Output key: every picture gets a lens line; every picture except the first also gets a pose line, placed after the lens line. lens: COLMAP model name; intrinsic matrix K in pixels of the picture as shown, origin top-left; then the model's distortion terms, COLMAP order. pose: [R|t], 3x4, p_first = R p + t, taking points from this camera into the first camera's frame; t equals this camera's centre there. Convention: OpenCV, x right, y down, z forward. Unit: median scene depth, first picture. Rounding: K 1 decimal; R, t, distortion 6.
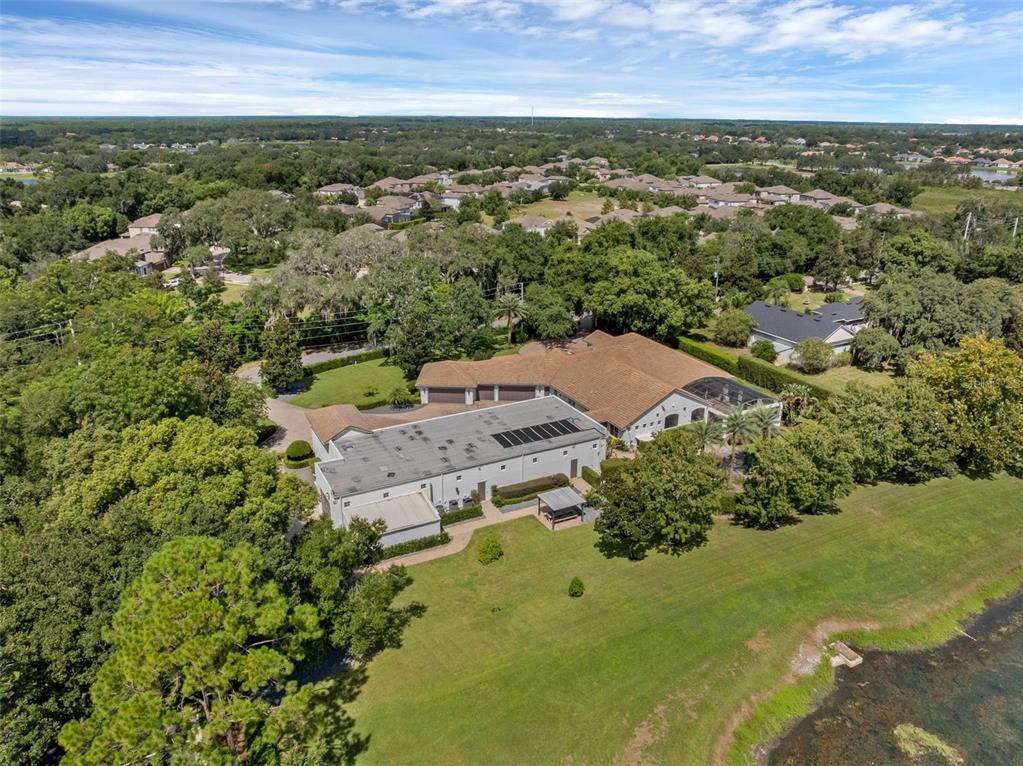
lens RADIAL K [[724.3, 0, 508.7], [0, 724.3, 362.7], [0, 0, 1]] dist [-0.037750, -0.002066]
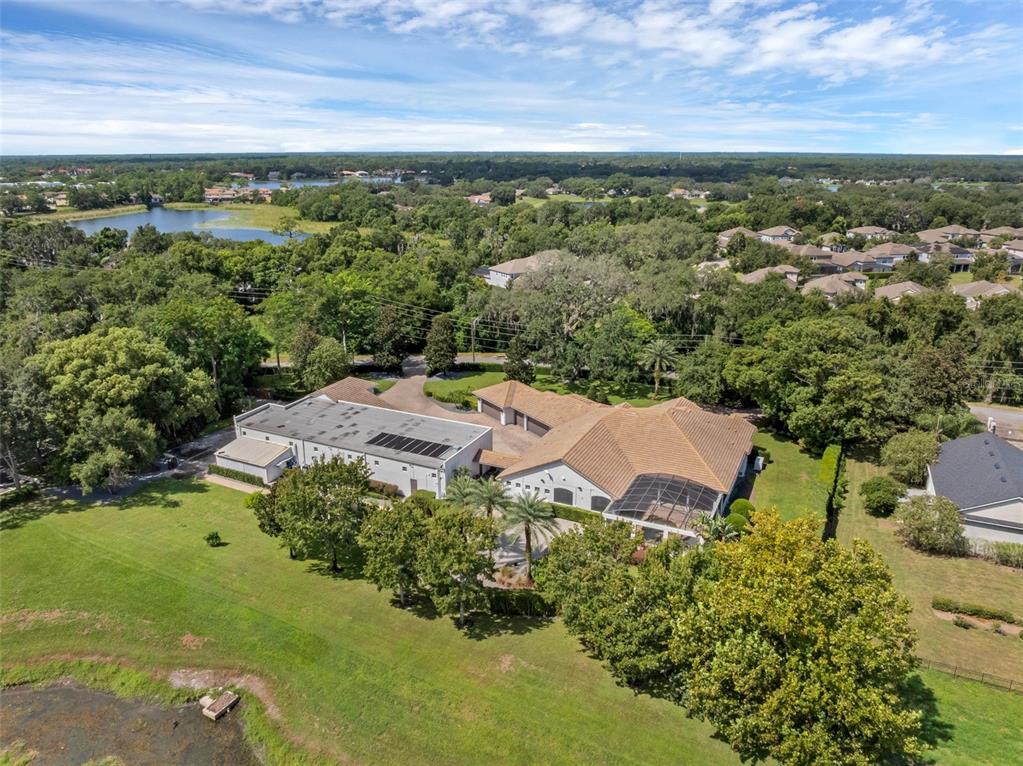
lens RADIAL K [[724.3, 0, 508.7], [0, 724.3, 362.7], [0, 0, 1]] dist [-0.037750, -0.002066]
pose [[0.593630, 0.220031, -0.774074, 0.827754], [-0.257021, 0.963355, 0.076727, -0.123031], [0.762590, 0.153406, 0.628429, 0.392299]]
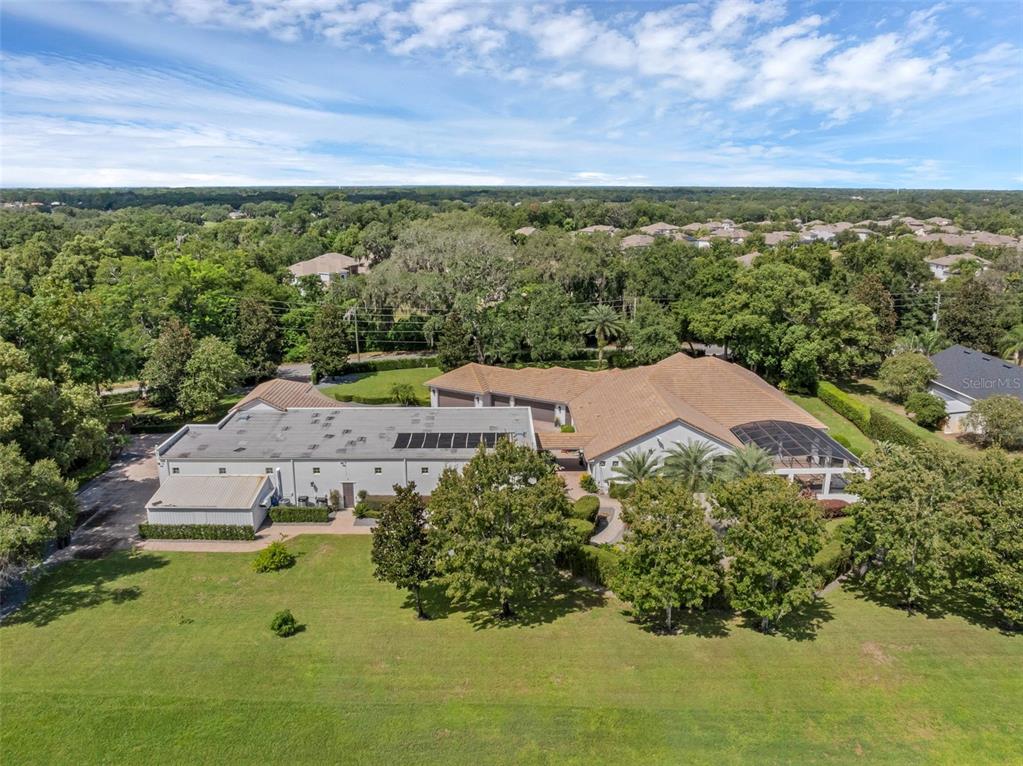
lens RADIAL K [[724.3, 0, 508.7], [0, 724.3, 362.7], [0, 0, 1]] dist [-0.037750, -0.002066]
pose [[0.892394, 0.102492, -0.439463, 0.383454], [-0.142146, 0.988133, -0.058196, 0.046878], [0.428284, 0.114401, 0.896373, 0.293594]]
